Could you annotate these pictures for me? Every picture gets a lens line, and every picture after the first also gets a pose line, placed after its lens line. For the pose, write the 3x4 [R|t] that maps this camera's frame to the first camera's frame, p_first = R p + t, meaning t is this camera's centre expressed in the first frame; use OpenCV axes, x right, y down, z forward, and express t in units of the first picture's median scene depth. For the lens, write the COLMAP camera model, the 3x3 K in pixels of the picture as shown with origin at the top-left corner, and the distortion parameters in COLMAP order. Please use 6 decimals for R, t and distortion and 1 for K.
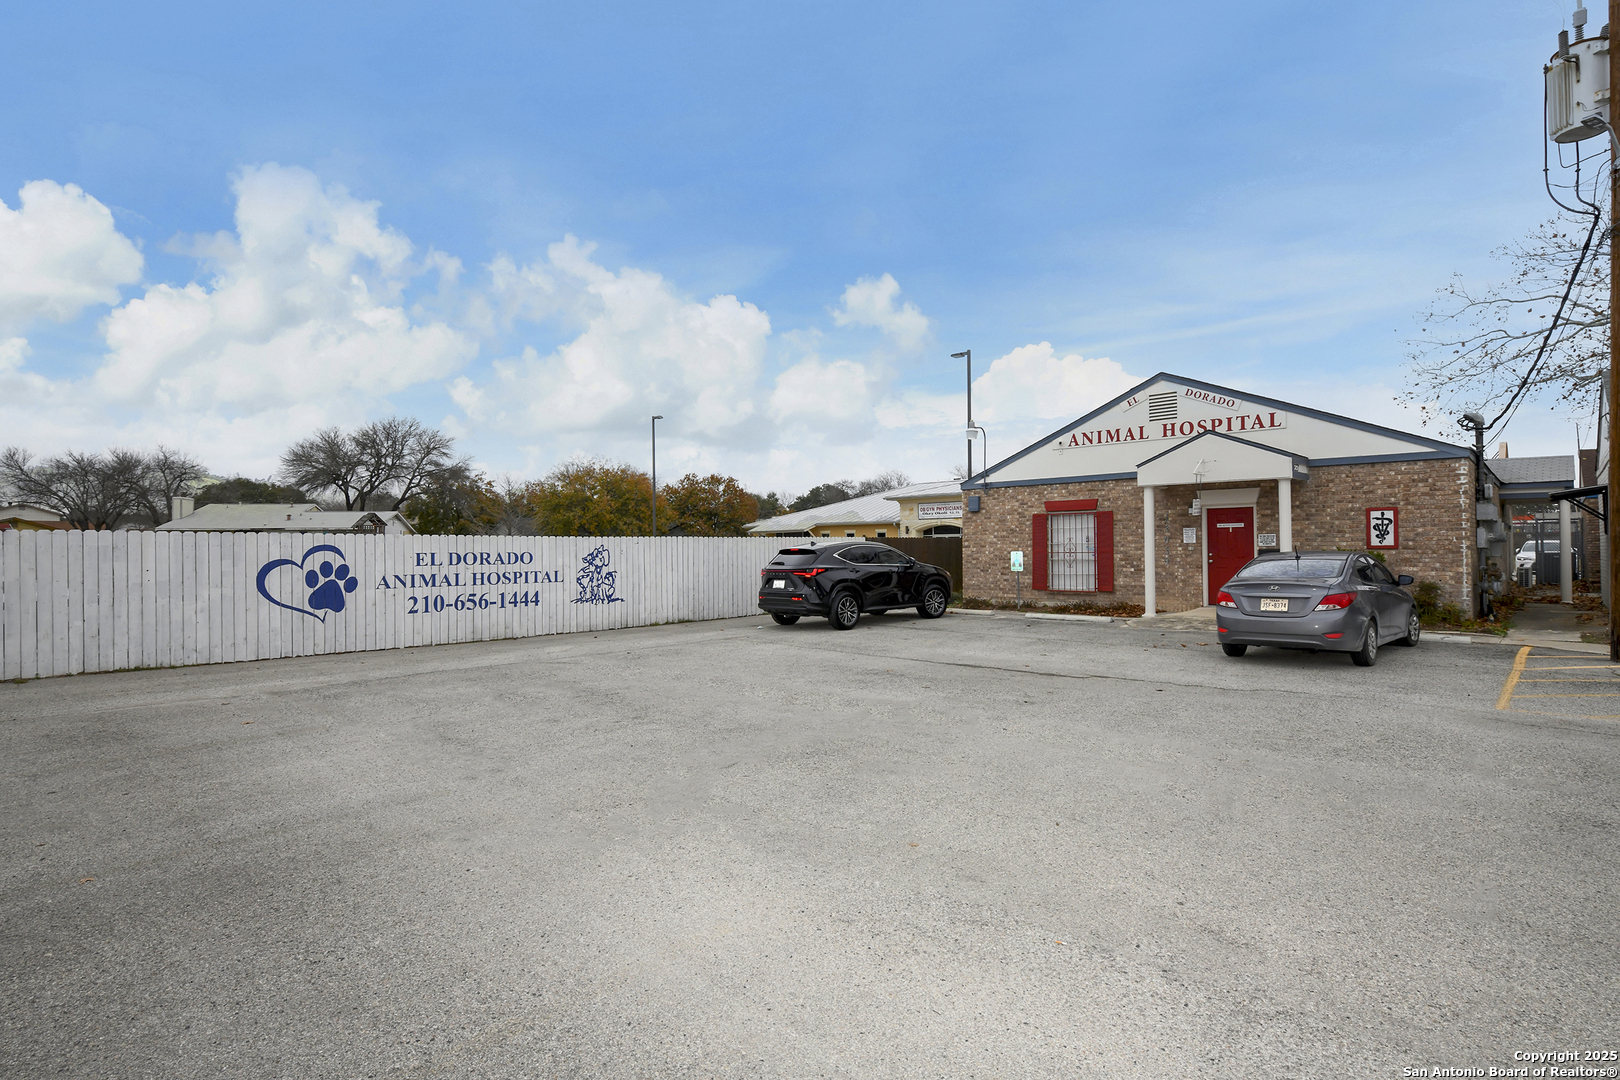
lens RADIAL K [[806.3, 0, 810.0], [0, 806.3, 540.0], [0, 0, 1]] dist [-0.000014, -0.000040]
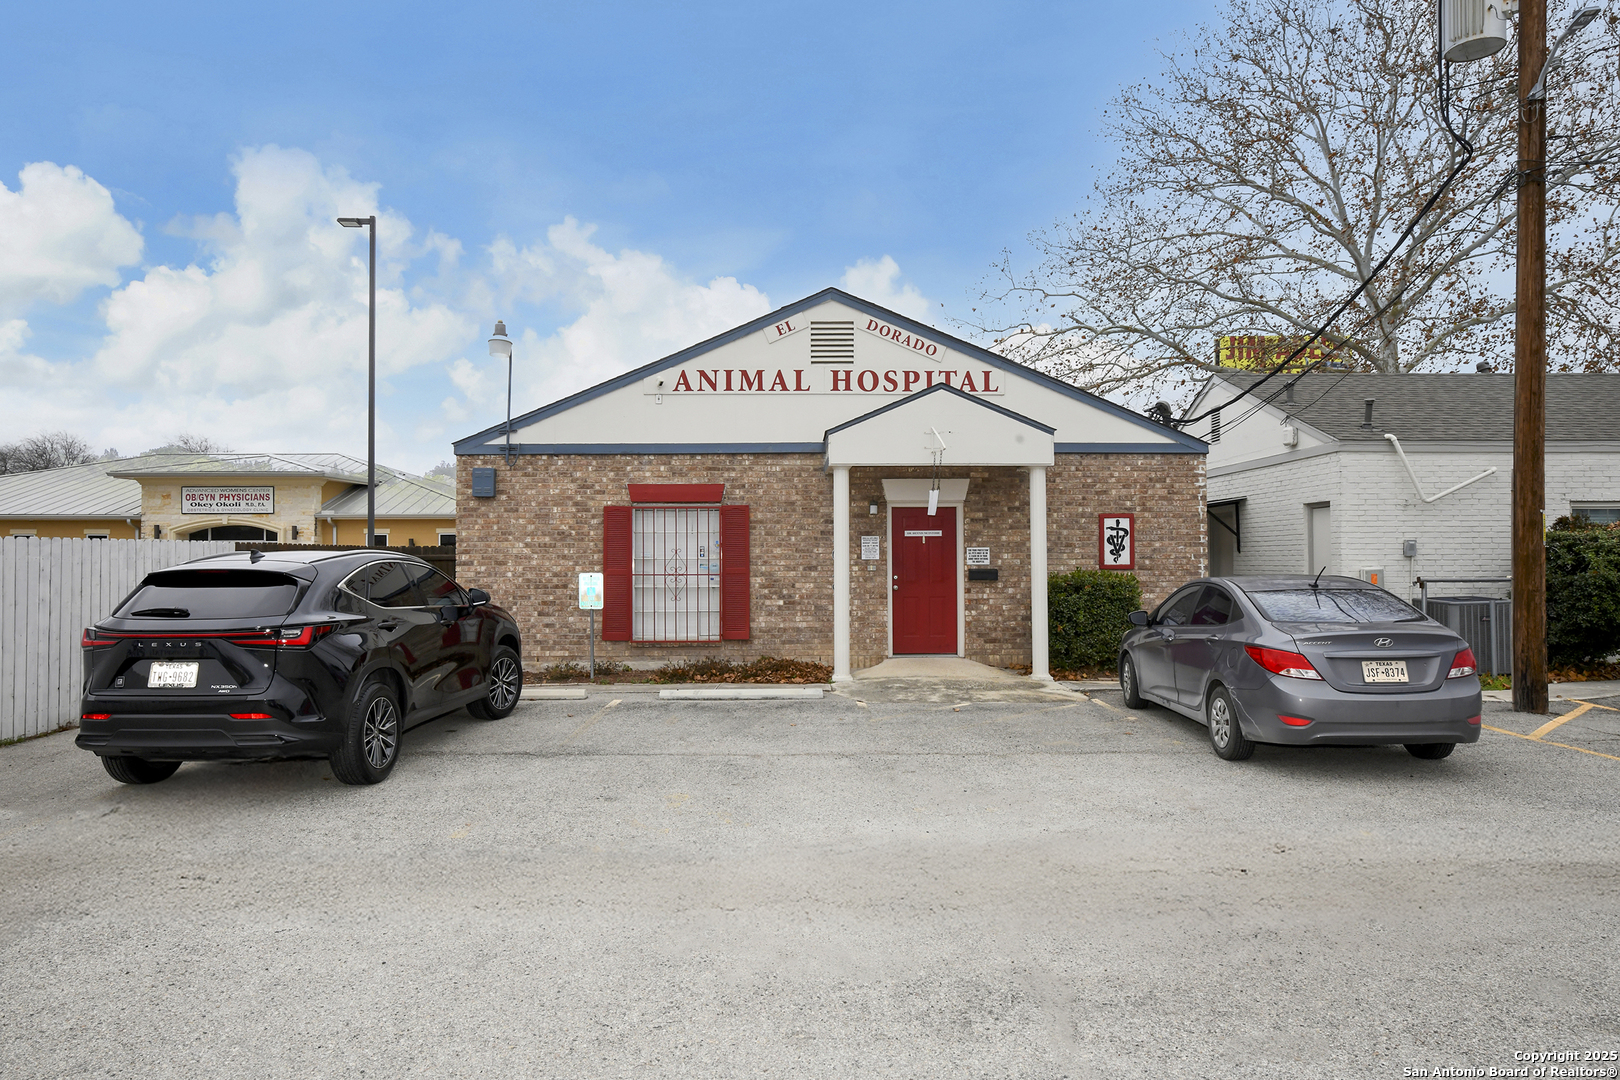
lens RADIAL K [[1022.7, 0, 810.0], [0, 1022.7, 540.0], [0, 0, 1]] dist [-0.000256, -0.000220]
pose [[0.720687, 0.019260, 0.692993, -0.127776], [-0.010218, 0.999801, -0.017161, 0.002573], [-0.693185, 0.005287, 0.720740, 0.448152]]
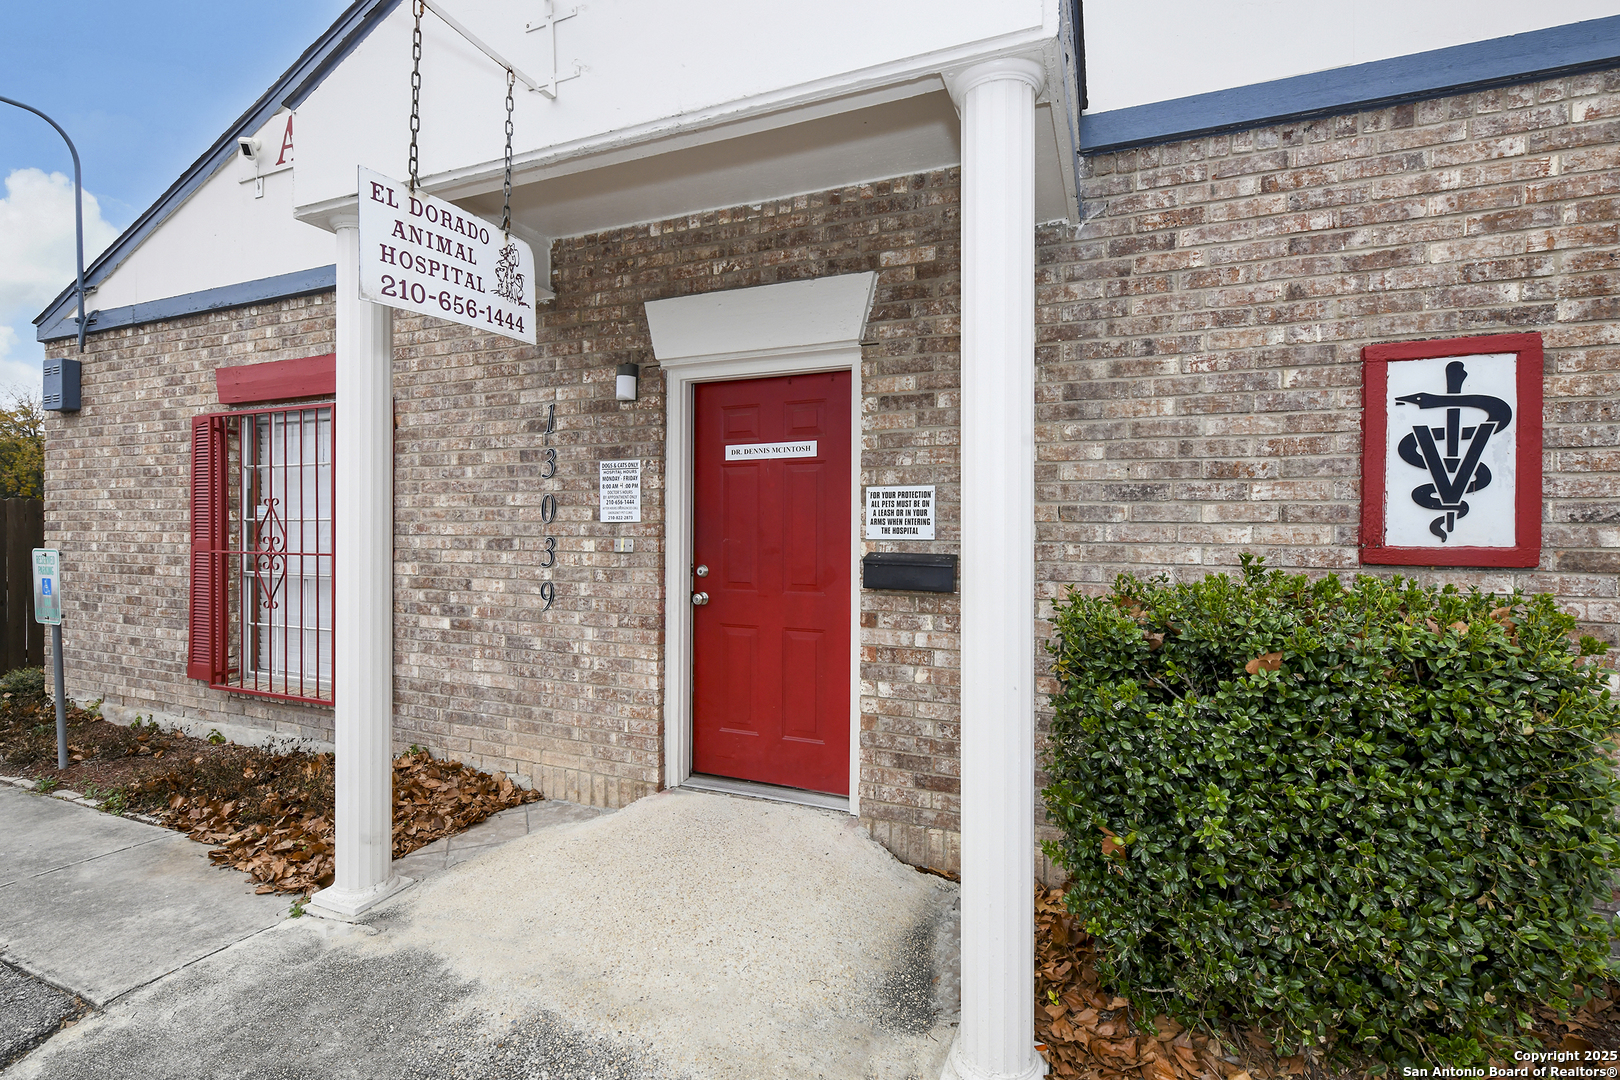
lens RADIAL K [[740.3, 0, 812.4], [0, 740.3, 535.1], [0, 0, 1]] dist [0.000151, 0.000098]
pose [[0.936018, 0.009082, 0.351836, 0.447560], [-0.015547, 0.999758, 0.015554, 0.003023], [-0.351610, -0.020029, 0.935932, 0.774894]]
